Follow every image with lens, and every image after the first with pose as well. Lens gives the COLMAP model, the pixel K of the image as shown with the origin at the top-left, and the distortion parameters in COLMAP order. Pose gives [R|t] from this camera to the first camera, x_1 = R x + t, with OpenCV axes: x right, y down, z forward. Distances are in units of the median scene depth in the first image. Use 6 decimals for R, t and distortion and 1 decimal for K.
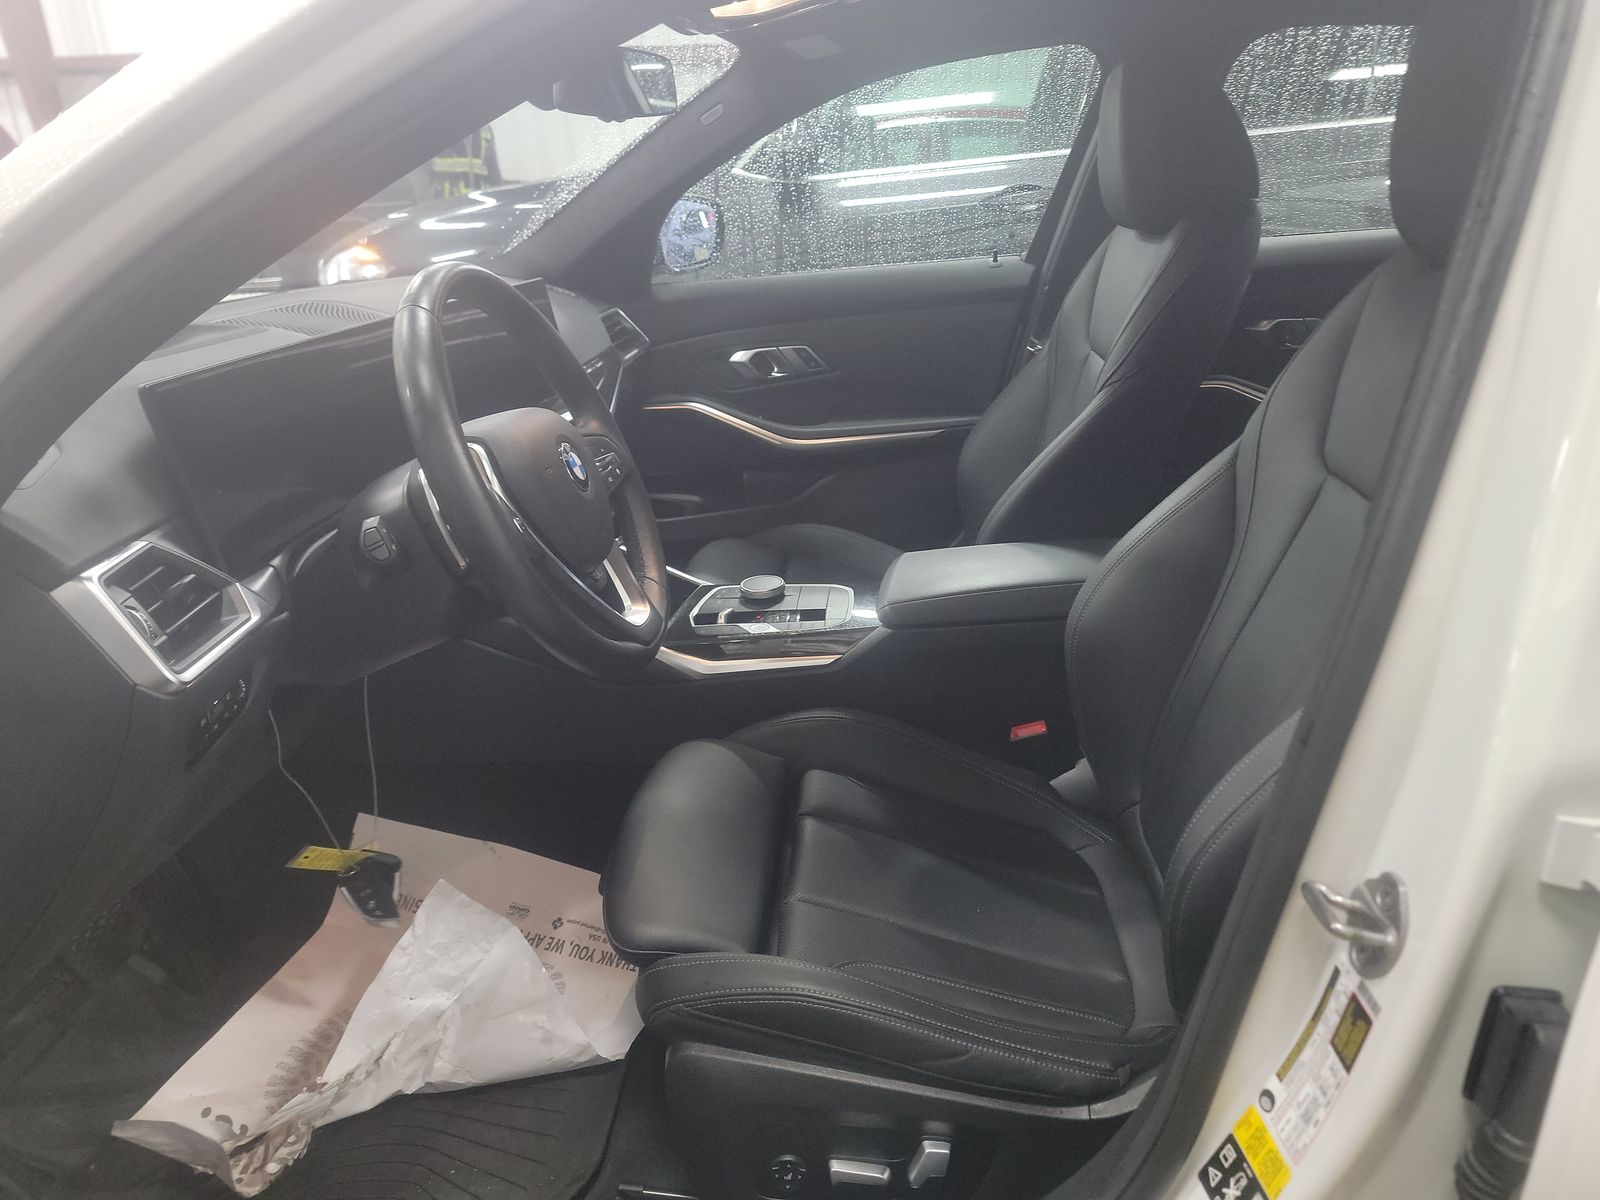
lens RADIAL K [[1108.0, 0, 811.6], [0, 1108.0, 605.6], [0, 0, 1]] dist [0.078061, -0.073645]
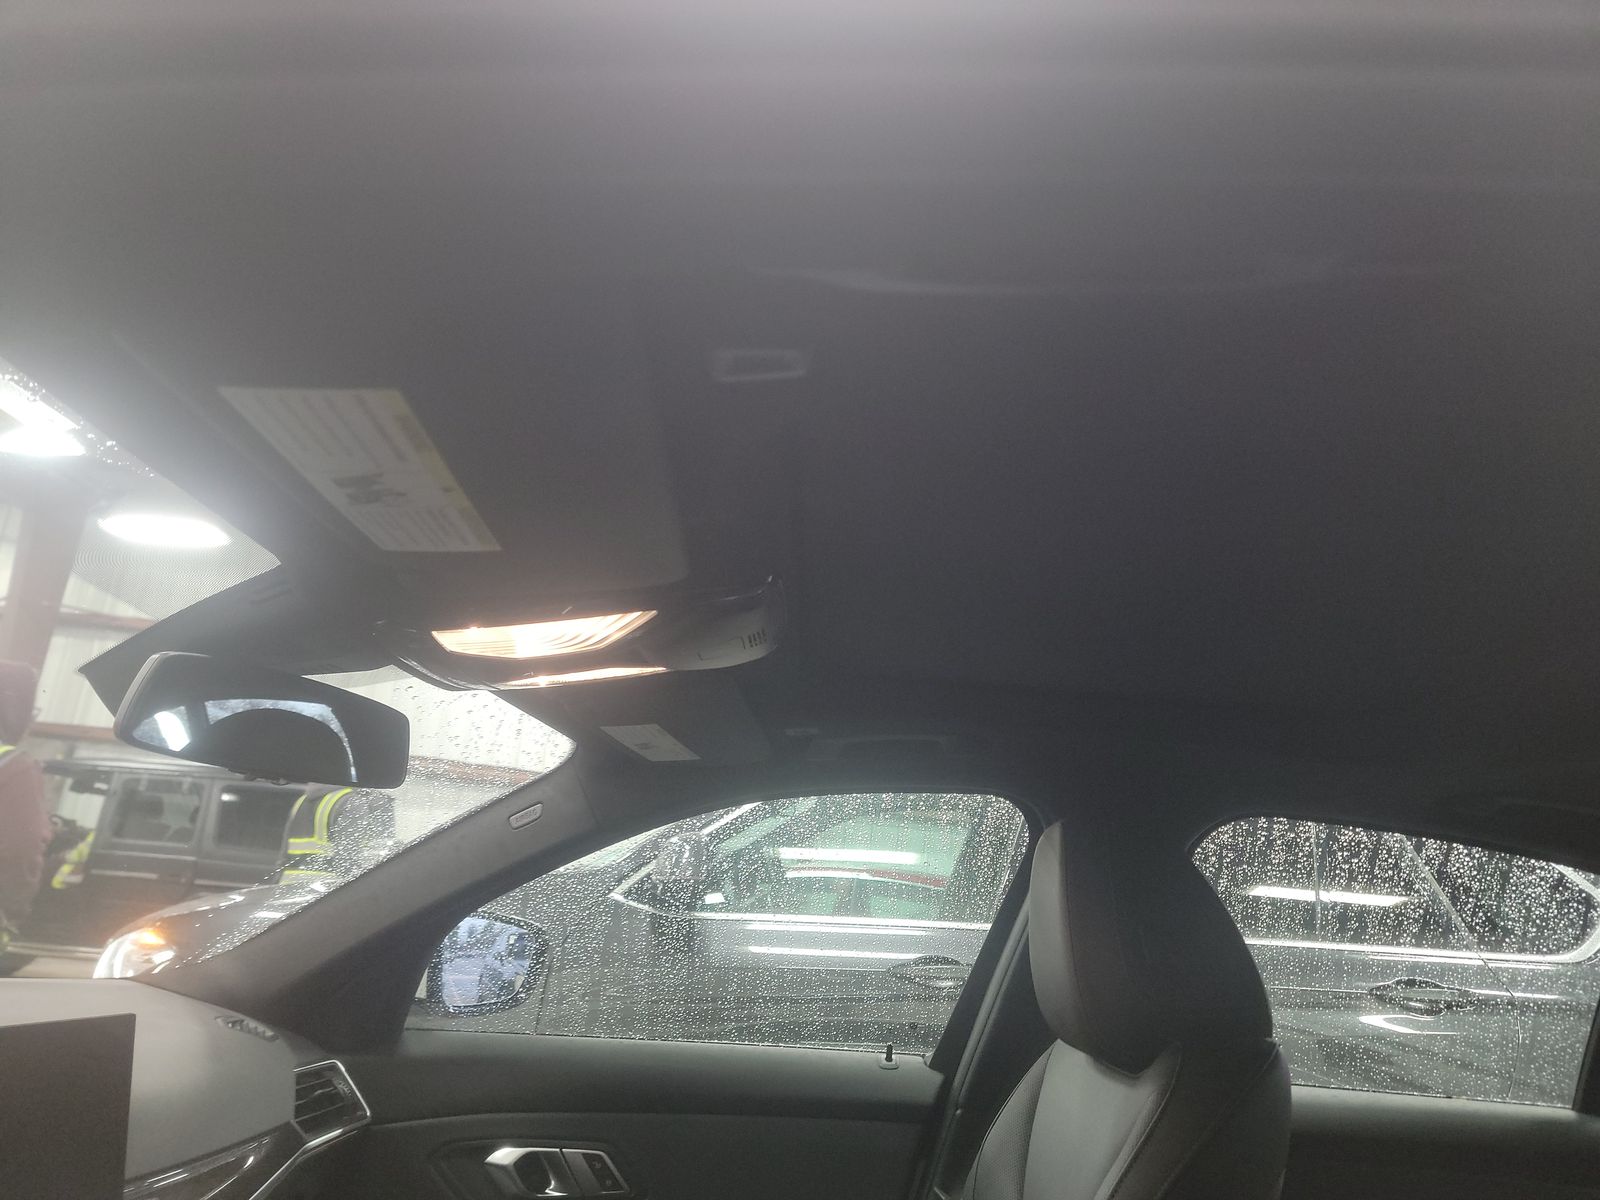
lens RADIAL K [[1133.5, 0, 818.0], [0, 1133.5, 596.5], [0, 0, 1]] dist [0.081616, -0.077061]
pose [[0.989302, 0.143256, 0.027559, 0.057902], [-0.098124, 0.793238, -0.600954, -0.100008], [-0.107951, 0.591821, 0.798808, 0.249325]]
